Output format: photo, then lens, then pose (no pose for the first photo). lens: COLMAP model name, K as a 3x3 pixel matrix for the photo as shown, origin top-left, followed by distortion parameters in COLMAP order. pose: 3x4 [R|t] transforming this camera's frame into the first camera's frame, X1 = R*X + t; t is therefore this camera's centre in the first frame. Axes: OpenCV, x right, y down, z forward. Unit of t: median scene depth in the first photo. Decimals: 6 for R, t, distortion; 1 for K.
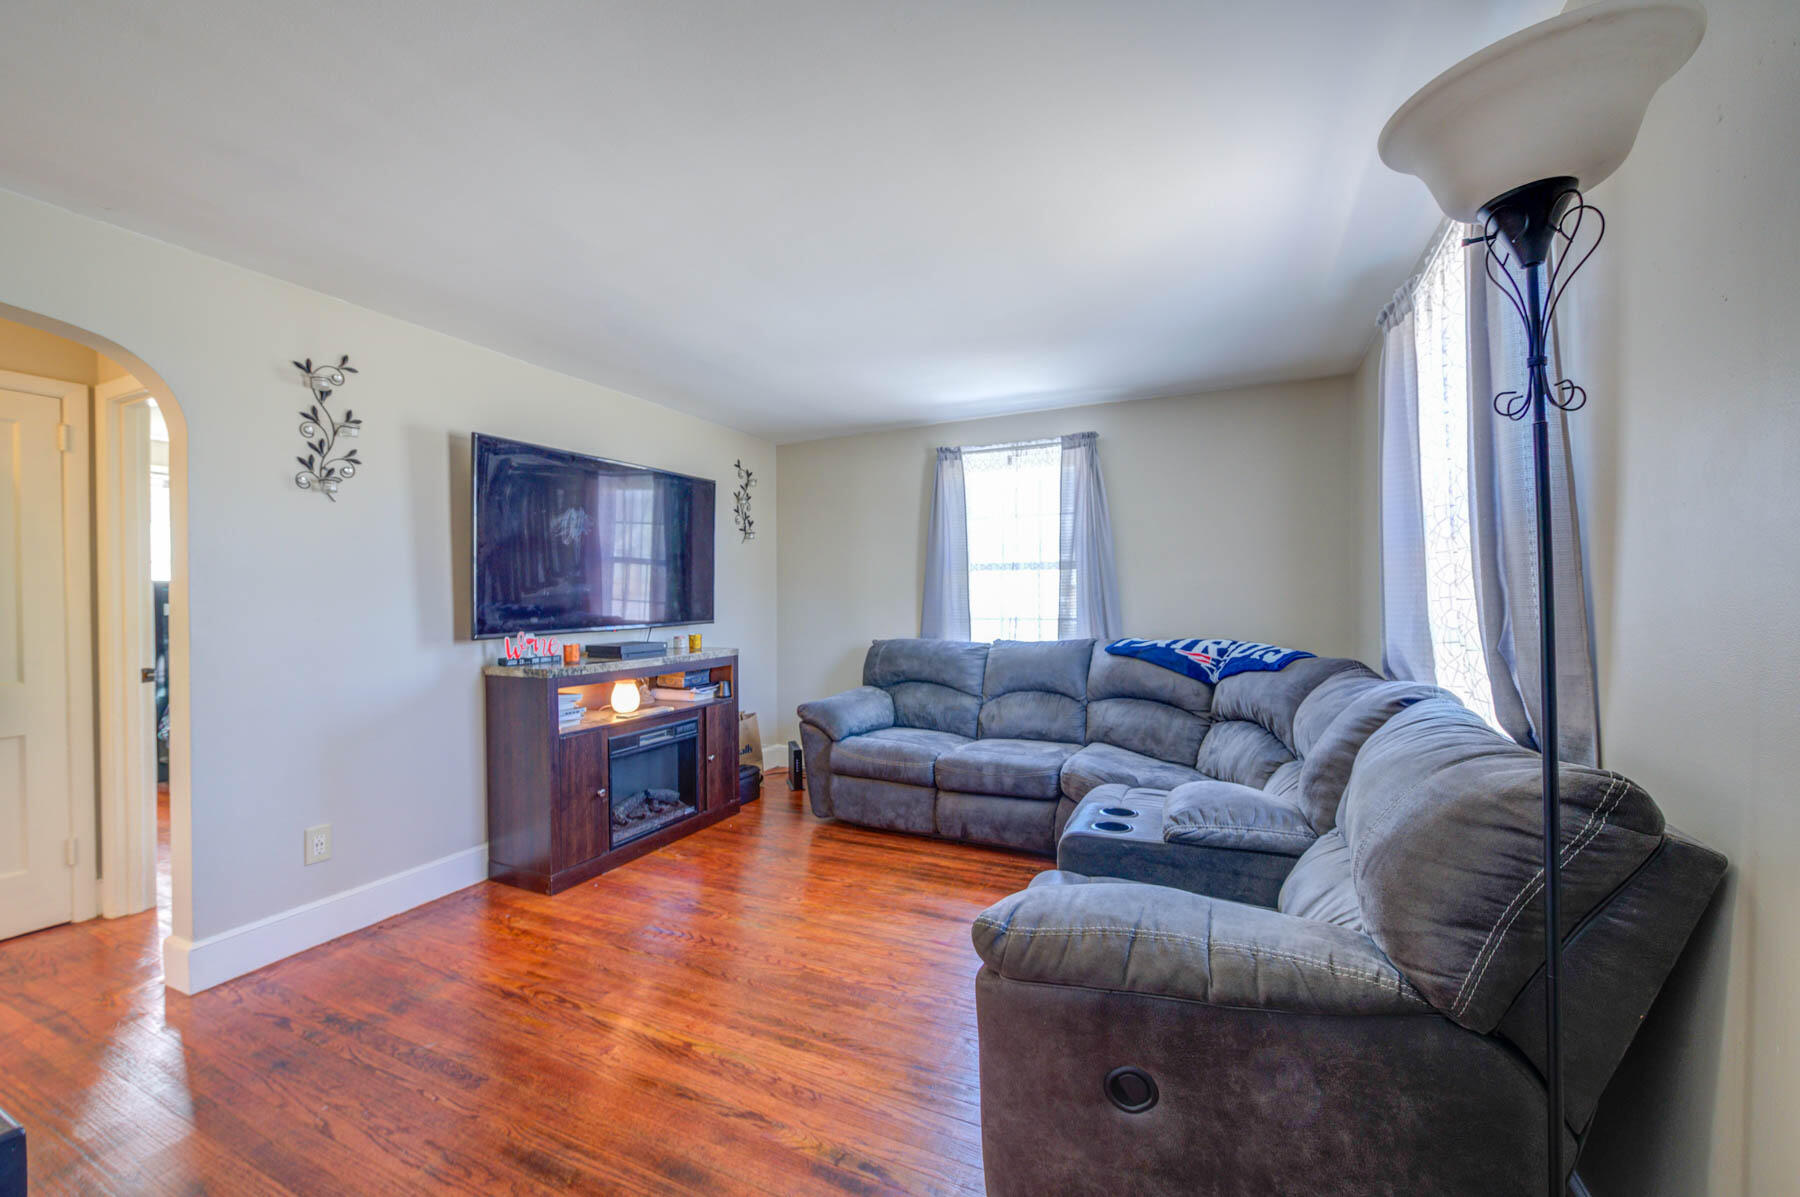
lens RADIAL K [[714.4, 0, 902.0], [0, 714.4, 589.4], [0, 0, 1]] dist [0.000332, -0.000053]
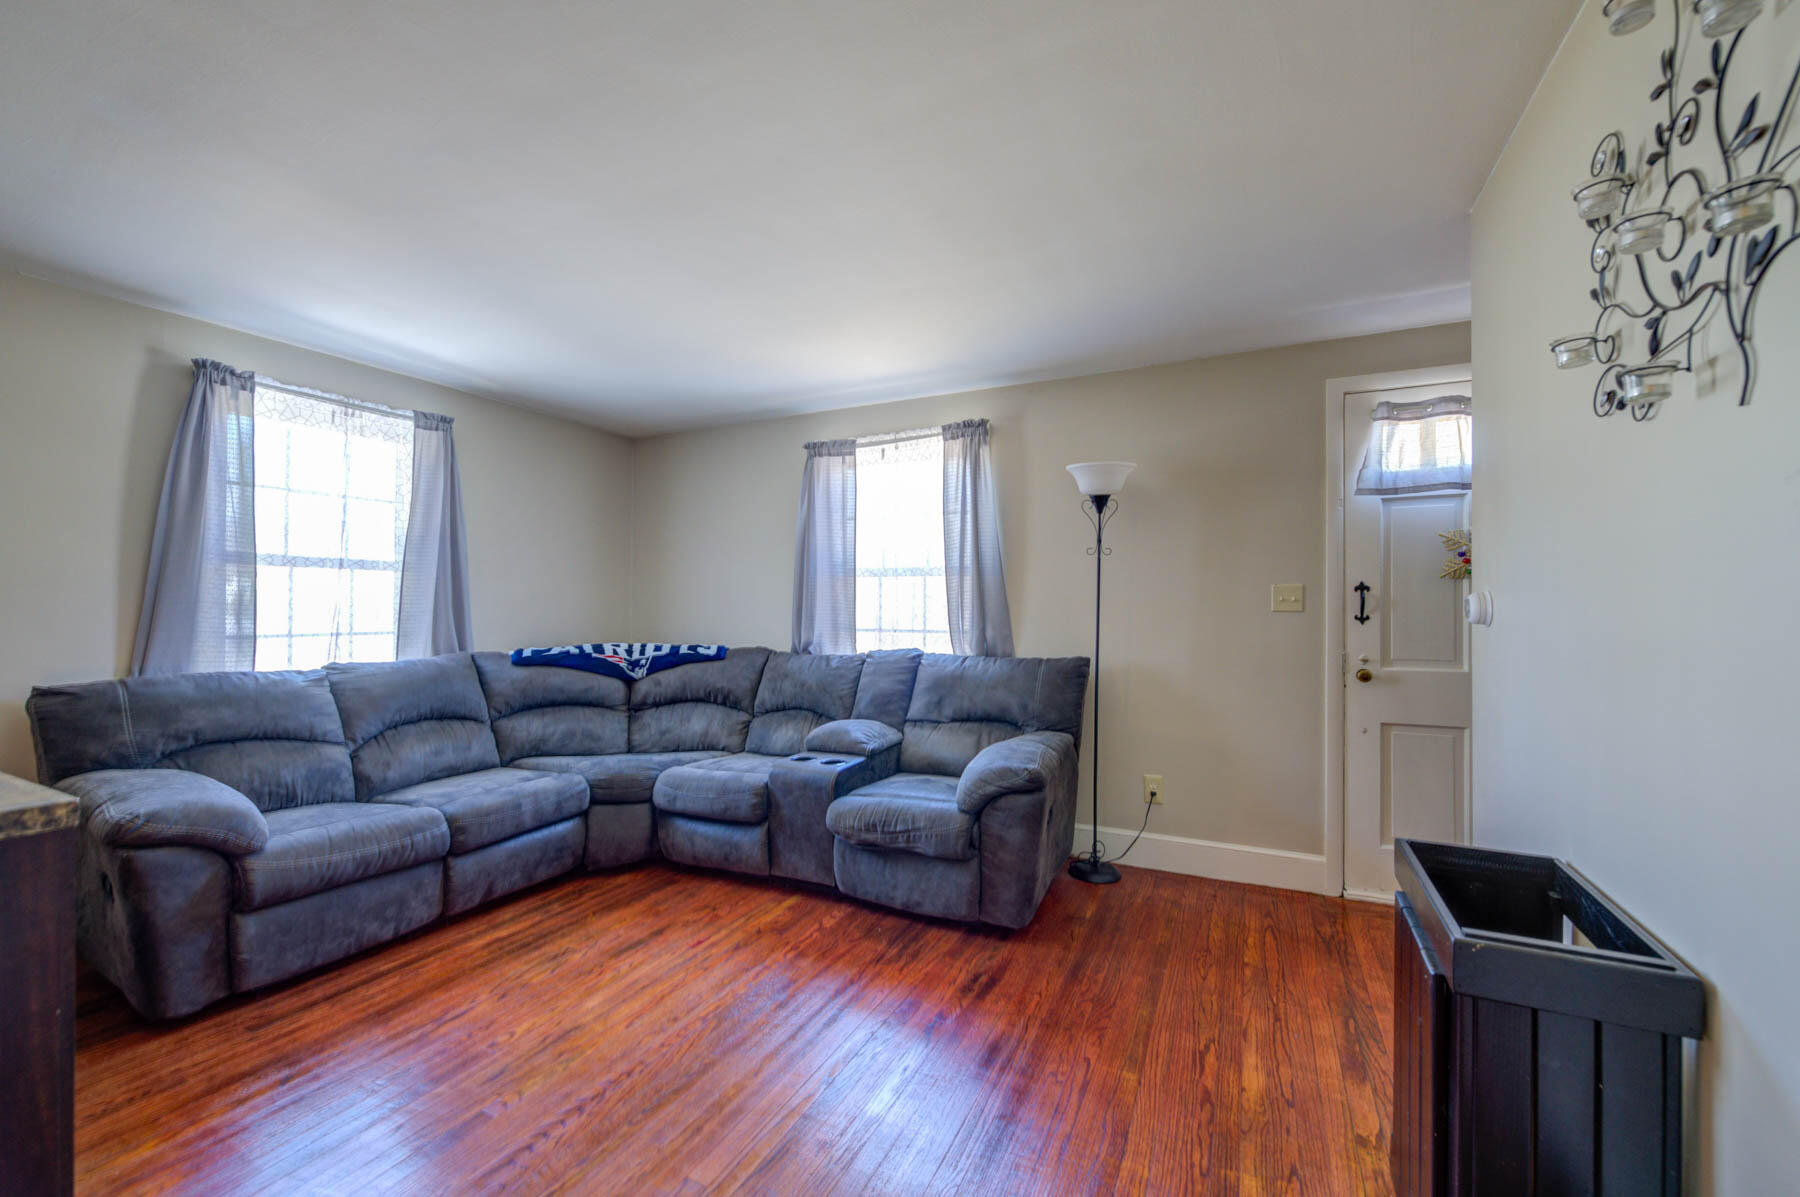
lens RADIAL K [[707.0, 0, 896.4], [0, 707.0, 599.2], [0, 0, 1]] dist [0.001583, -0.003318]
pose [[0.035433, 0.021939, 0.999131, -0.663946], [0.001317, 0.999757, -0.021999, 0.025541], [-0.999371, 0.002095, 0.035396, 0.488420]]
